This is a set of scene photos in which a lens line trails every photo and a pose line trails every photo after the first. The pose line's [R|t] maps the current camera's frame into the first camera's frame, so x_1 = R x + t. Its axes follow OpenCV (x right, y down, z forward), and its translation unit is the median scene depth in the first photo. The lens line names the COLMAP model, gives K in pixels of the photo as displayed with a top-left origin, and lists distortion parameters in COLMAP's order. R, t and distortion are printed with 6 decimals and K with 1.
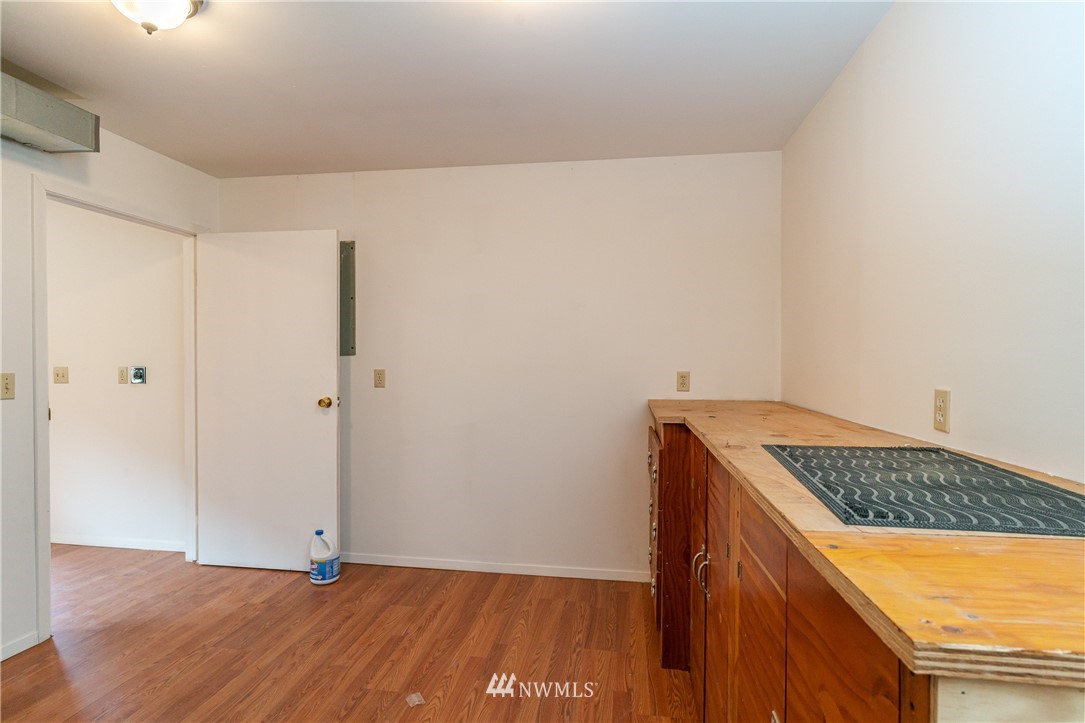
lens RADIAL K [[559.1, 0, 540.4], [0, 559.1, 363.4], [0, 0, 1]] dist [-0.009019, 0.005964]
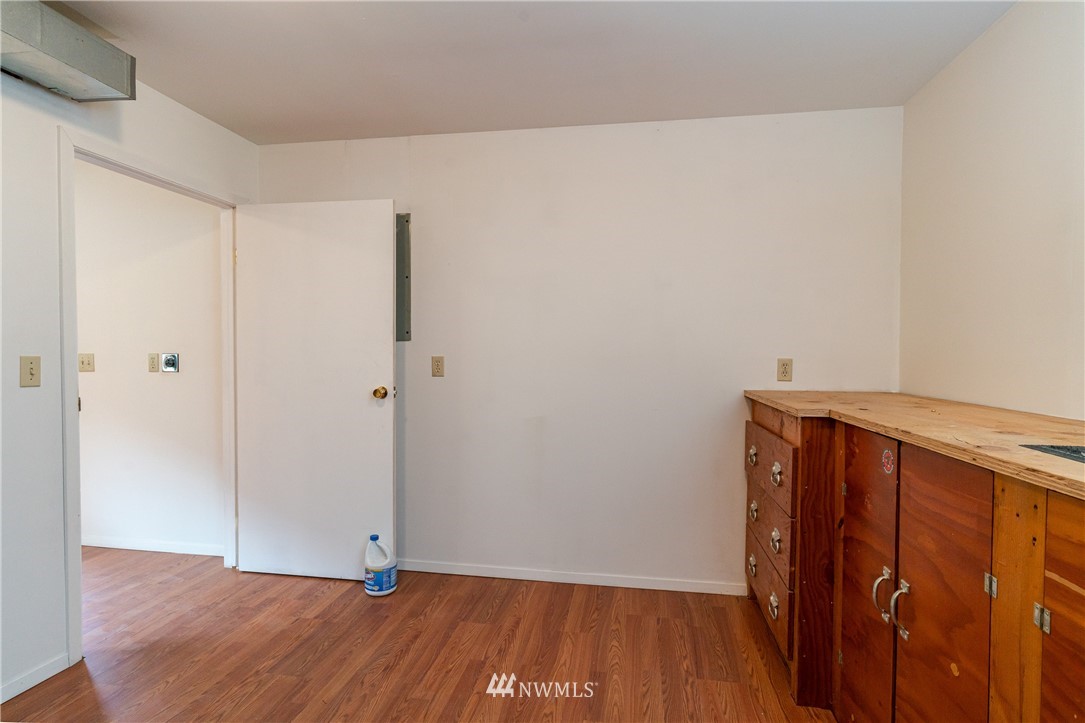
lens RADIAL K [[559.1, 0, 543.4], [0, 559.1, 362.6], [0, 0, 1]] dist [-0.009019, 0.005964]
pose [[0.999905, 0.001998, -0.013643, -0.114382], [-0.001874, 0.999957, 0.009057, 0.013426], [0.013661, -0.009031, 0.999866, 0.110803]]
